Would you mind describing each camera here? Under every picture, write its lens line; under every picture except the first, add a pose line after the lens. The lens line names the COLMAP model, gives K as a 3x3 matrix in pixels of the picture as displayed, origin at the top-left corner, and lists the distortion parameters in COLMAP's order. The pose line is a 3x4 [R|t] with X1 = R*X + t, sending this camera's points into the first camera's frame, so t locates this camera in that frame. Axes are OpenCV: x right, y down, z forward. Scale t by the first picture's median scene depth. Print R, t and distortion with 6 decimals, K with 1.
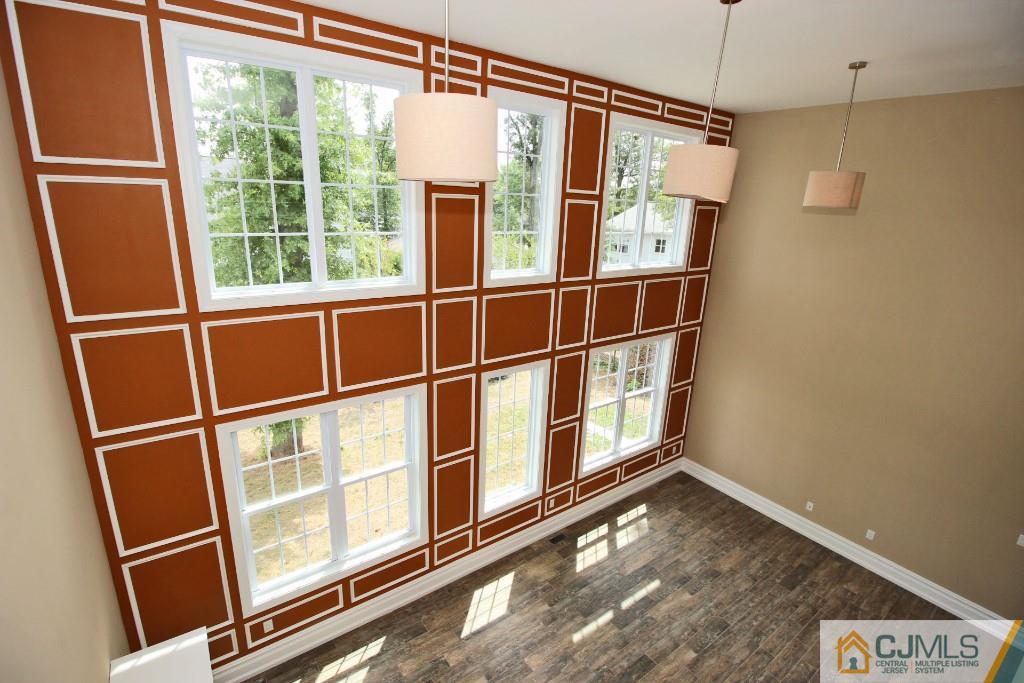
lens RADIAL K [[479.2, 0, 512.0], [0, 479.2, 341.5], [0, 0, 1]] dist [-0.006203, -0.000943]
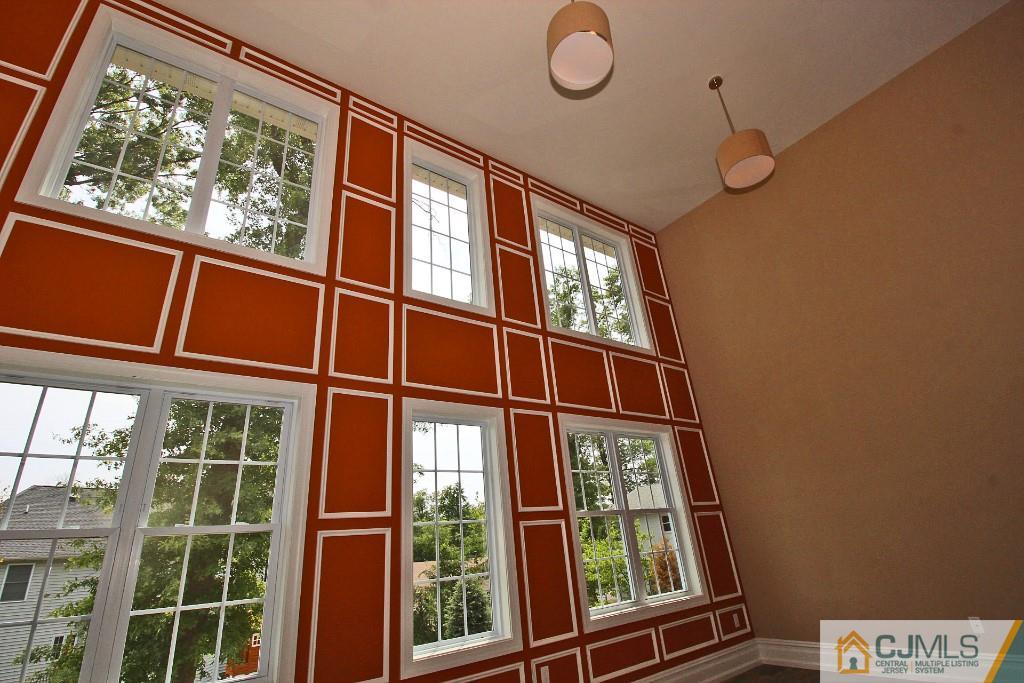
lens RADIAL K [[479.2, 0, 512.0], [0, 479.2, 341.5], [0, 0, 1]] dist [-0.006203, -0.000943]
pose [[0.992292, -0.115662, 0.044474, 0.078234], [0.117242, 0.760079, -0.639167, 0.474749], [0.040123, 0.639455, 0.767781, 0.374240]]
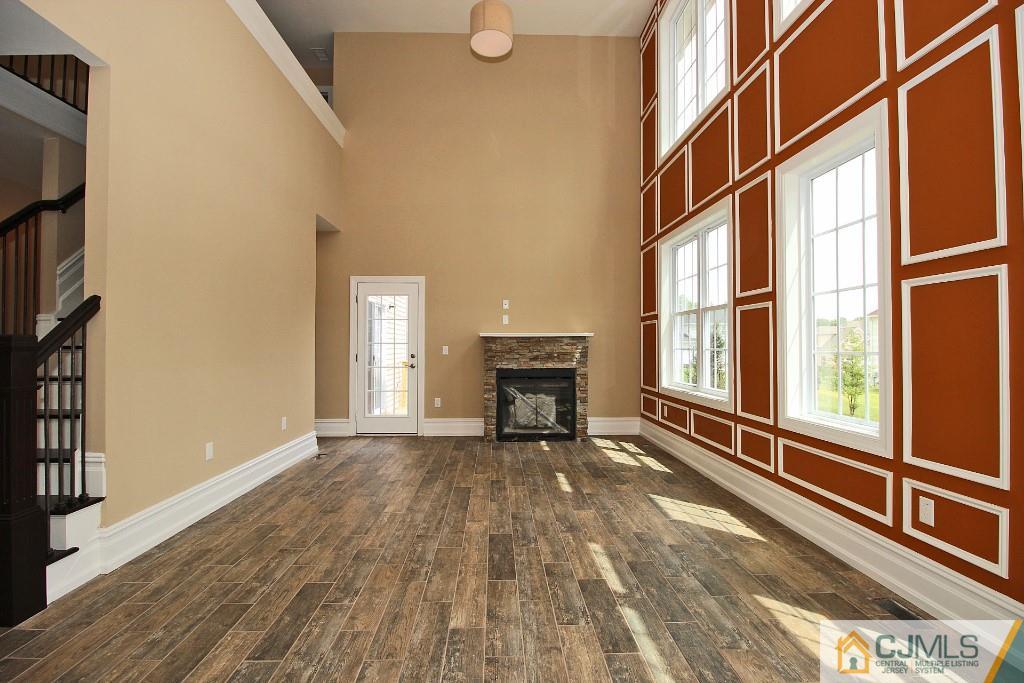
lens RADIAL K [[479.2, 0, 512.0], [0, 479.2, 341.5], [0, 0, 1]] dist [-0.006203, -0.000943]
pose [[-0.560681, -0.048365, -0.826618, 0.667445], [-0.254375, 0.960079, 0.116365, 0.307297], [0.787991, 0.275515, -0.550601, 1.106780]]
